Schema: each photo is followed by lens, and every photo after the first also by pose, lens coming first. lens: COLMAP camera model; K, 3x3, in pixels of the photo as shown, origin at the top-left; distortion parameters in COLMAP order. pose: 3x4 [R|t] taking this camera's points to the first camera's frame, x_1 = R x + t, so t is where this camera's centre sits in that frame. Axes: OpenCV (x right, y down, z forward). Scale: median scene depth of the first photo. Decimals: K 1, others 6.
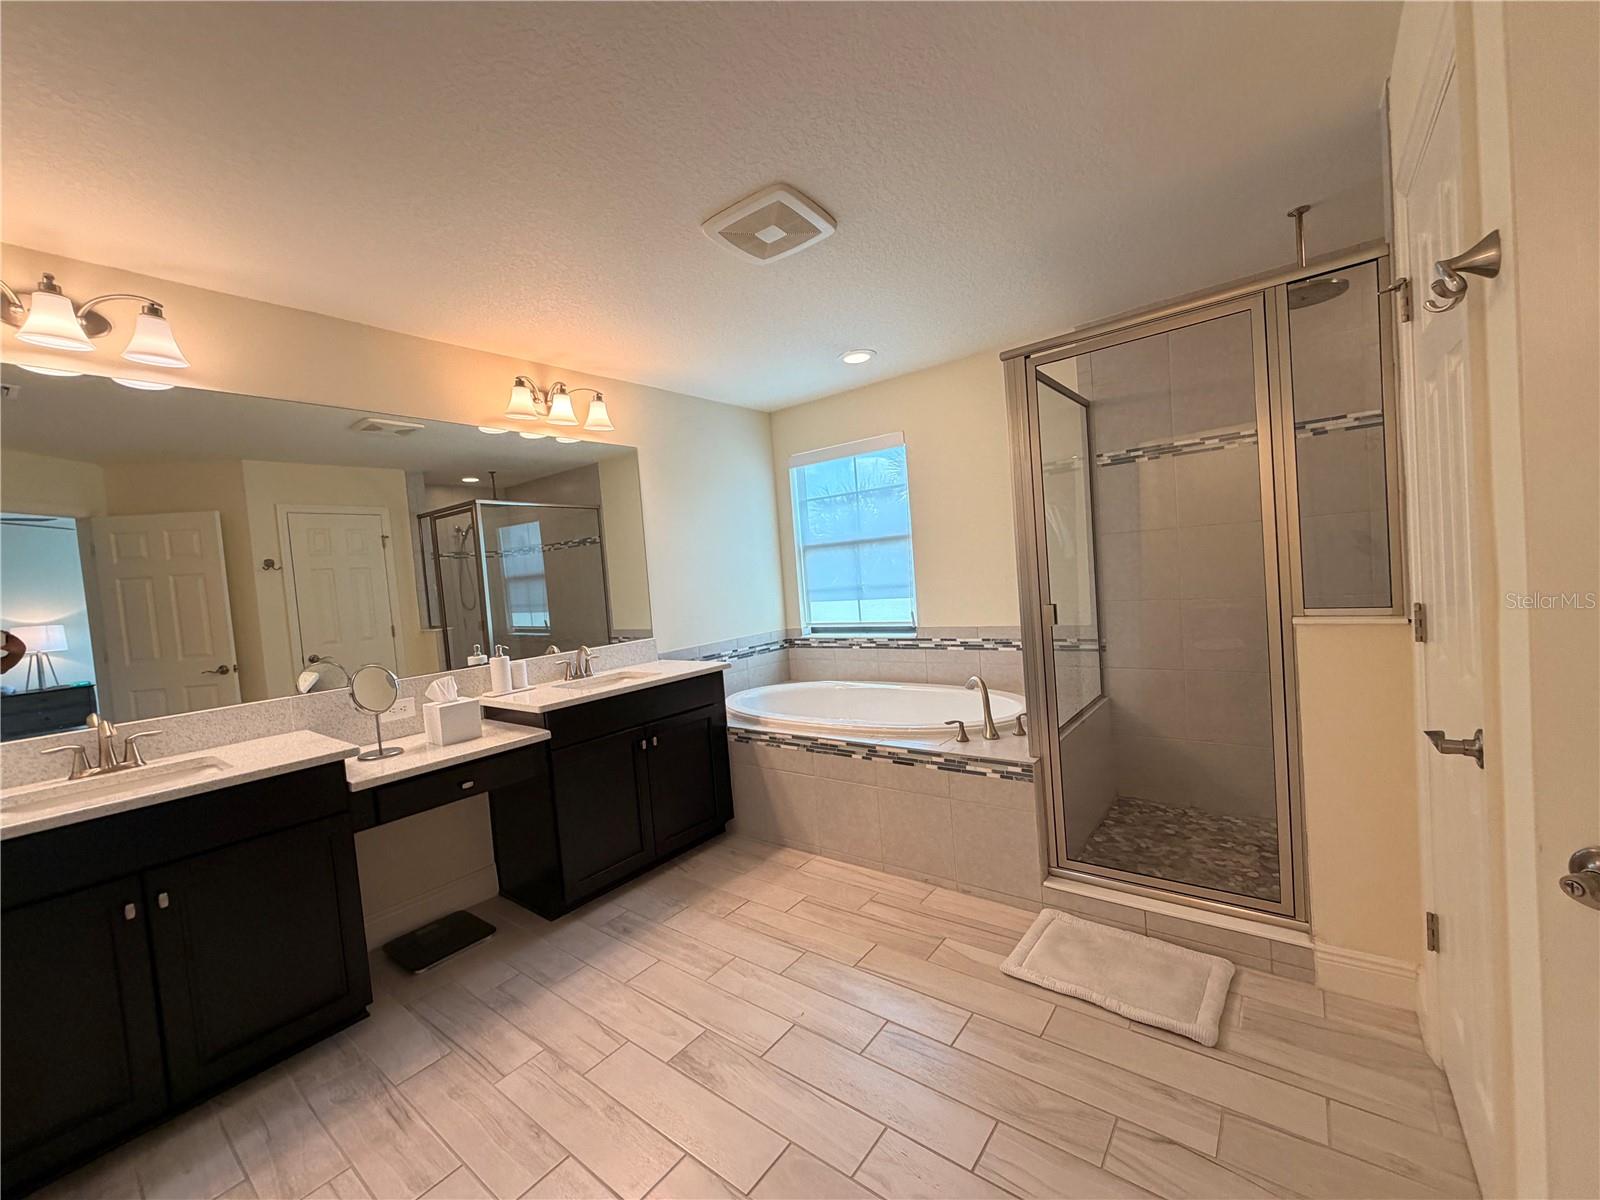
lens RADIAL K [[639.3, 0, 799.6], [0, 639.3, 599.6], [0, 0, 1]] dist [0.001595, 0.000205]
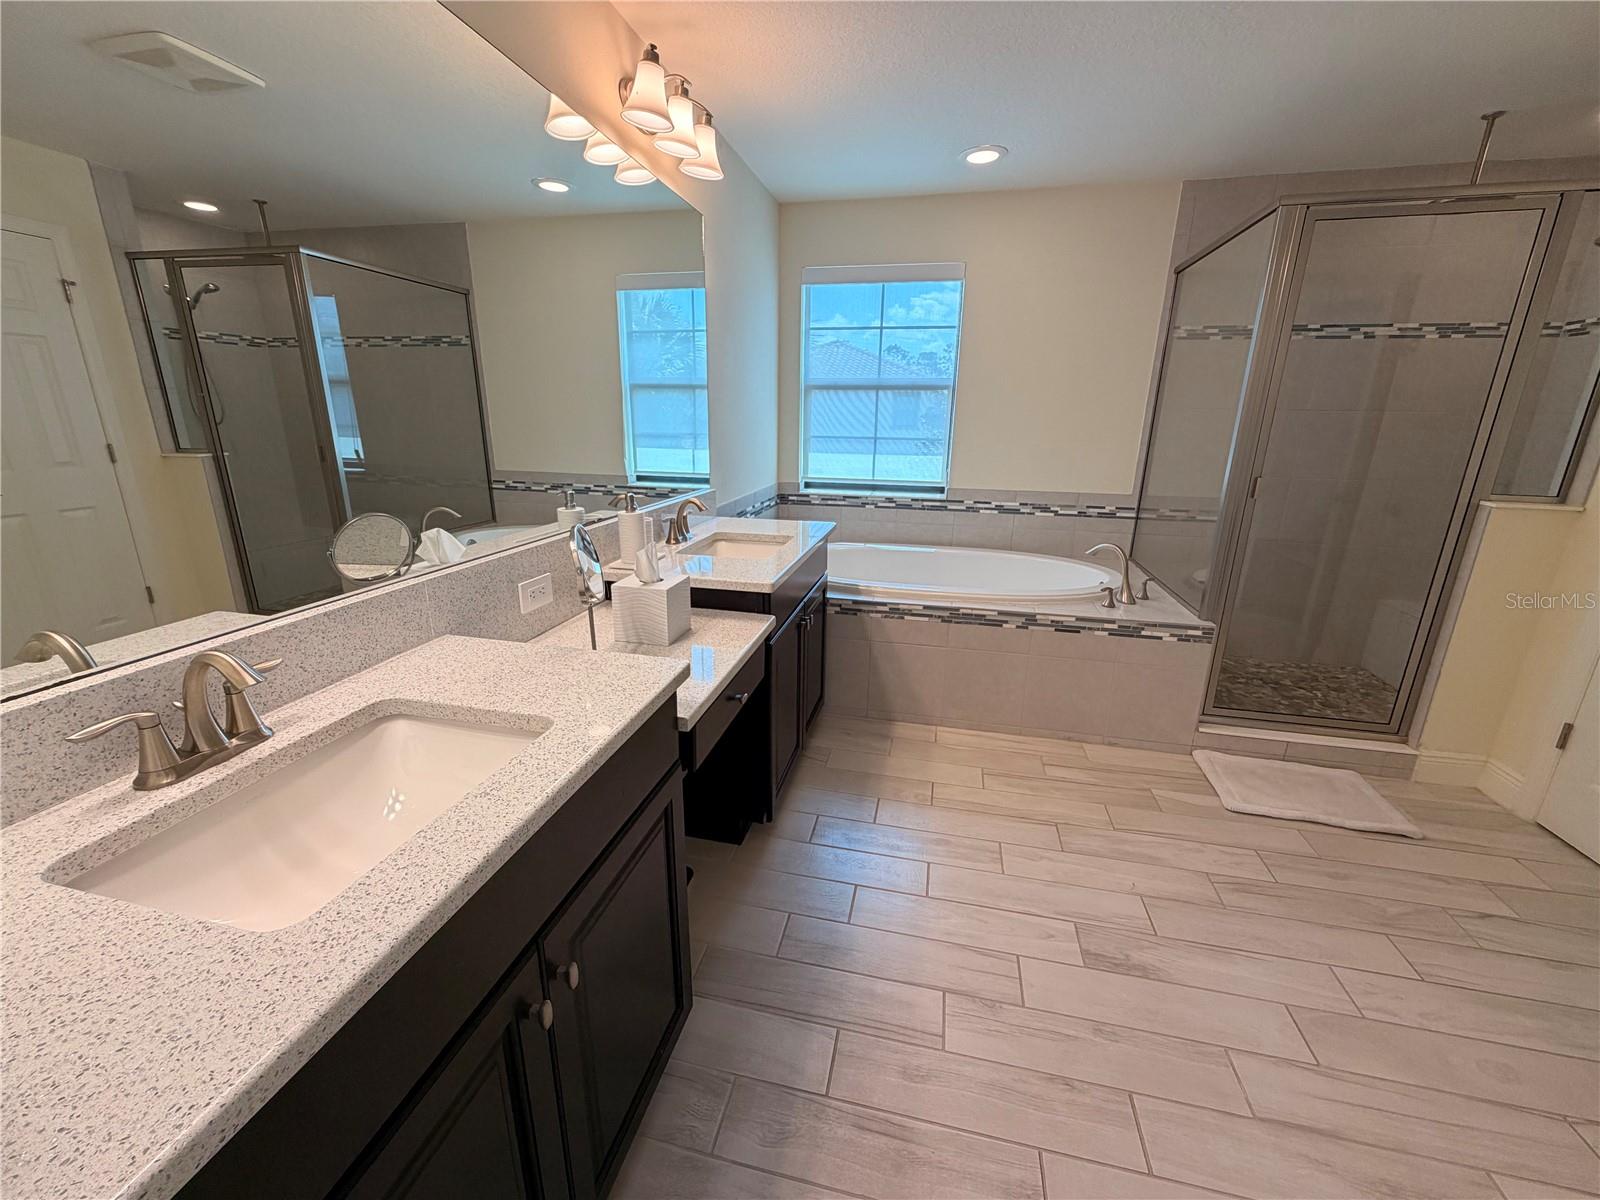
lens RADIAL K [[639.3, 0, 795.3], [0, 639.3, 598.9], [0, 0, 1]] dist [0.001595, 0.000205]
pose [[0.901798, -0.031952, 0.430975, -0.599059], [-0.066017, 0.975373, 0.210450, 0.025538], [-0.427086, -0.218235, 0.877480, 0.301764]]
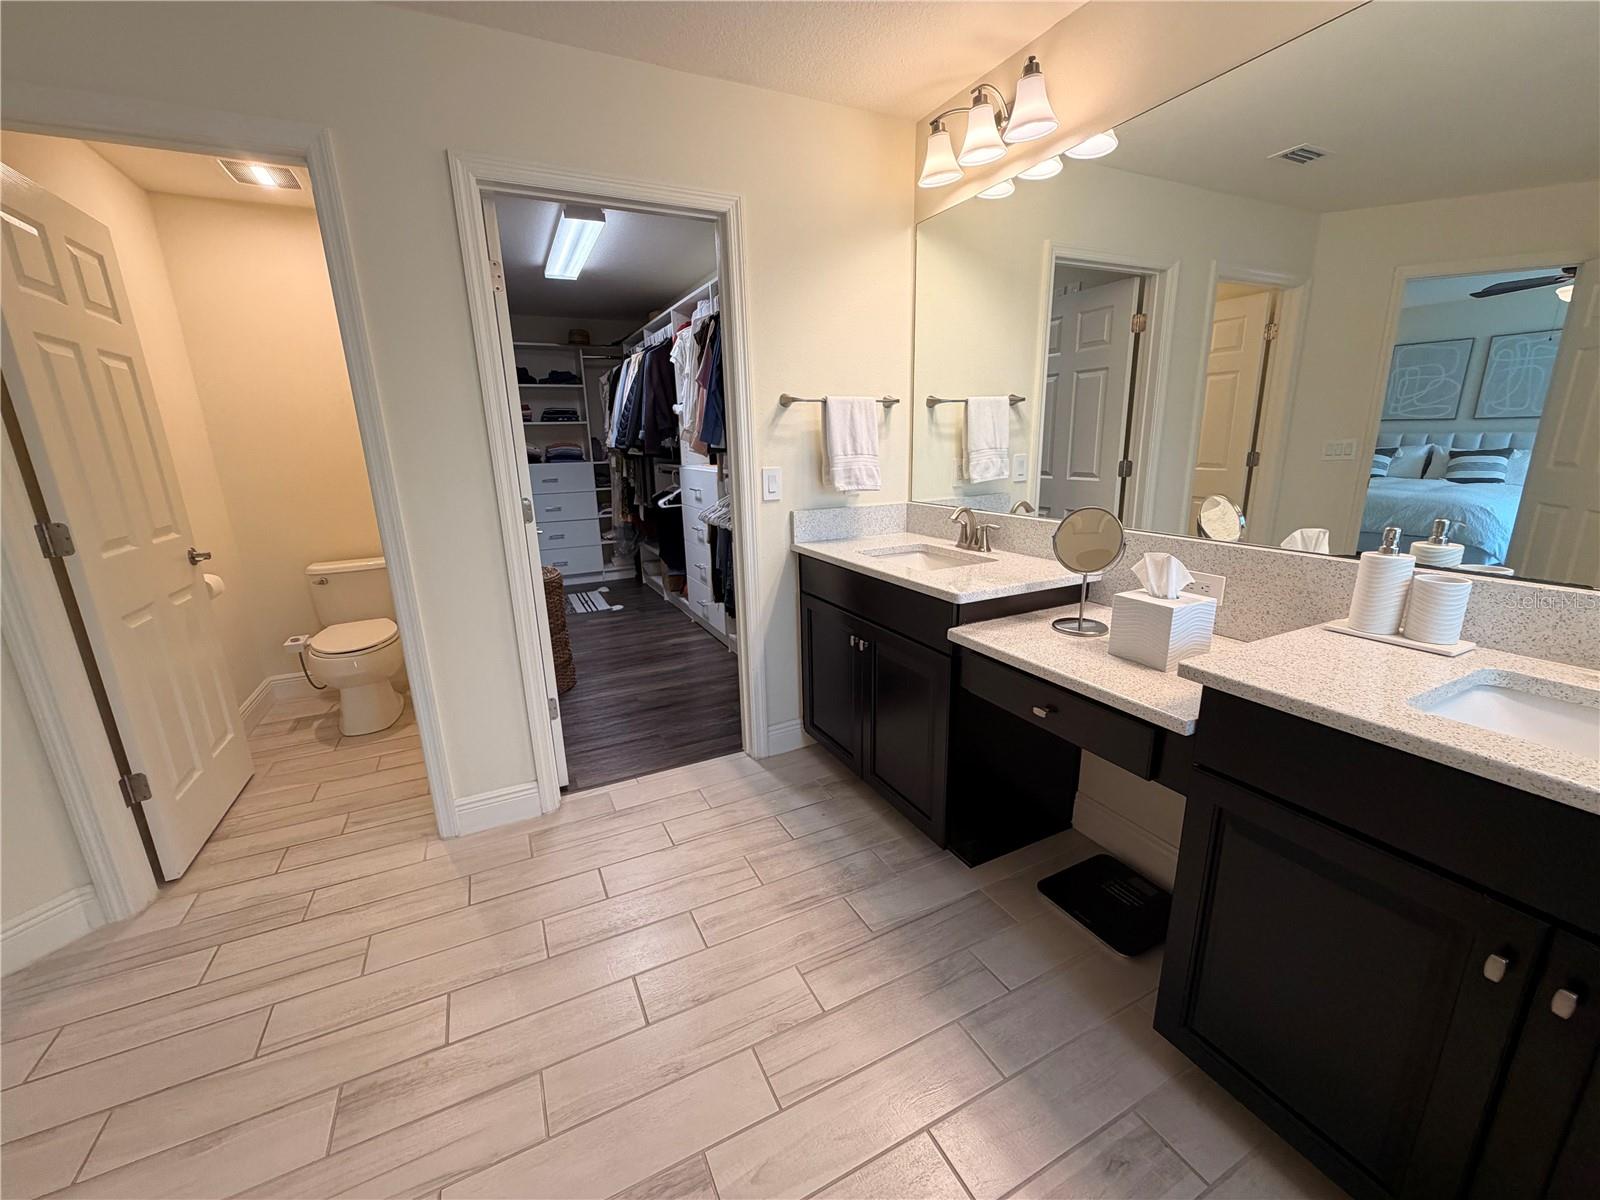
lens RADIAL K [[639.3, 0, 791.2], [0, 639.3, 599.8], [0, 0, 1]] dist [0.001595, 0.000205]
pose [[-0.428023, 0.308038, -0.849652, 0.093651], [0.011326, 0.941877, 0.335768, -0.035855], [0.903697, 0.134094, -0.406634, 0.796469]]
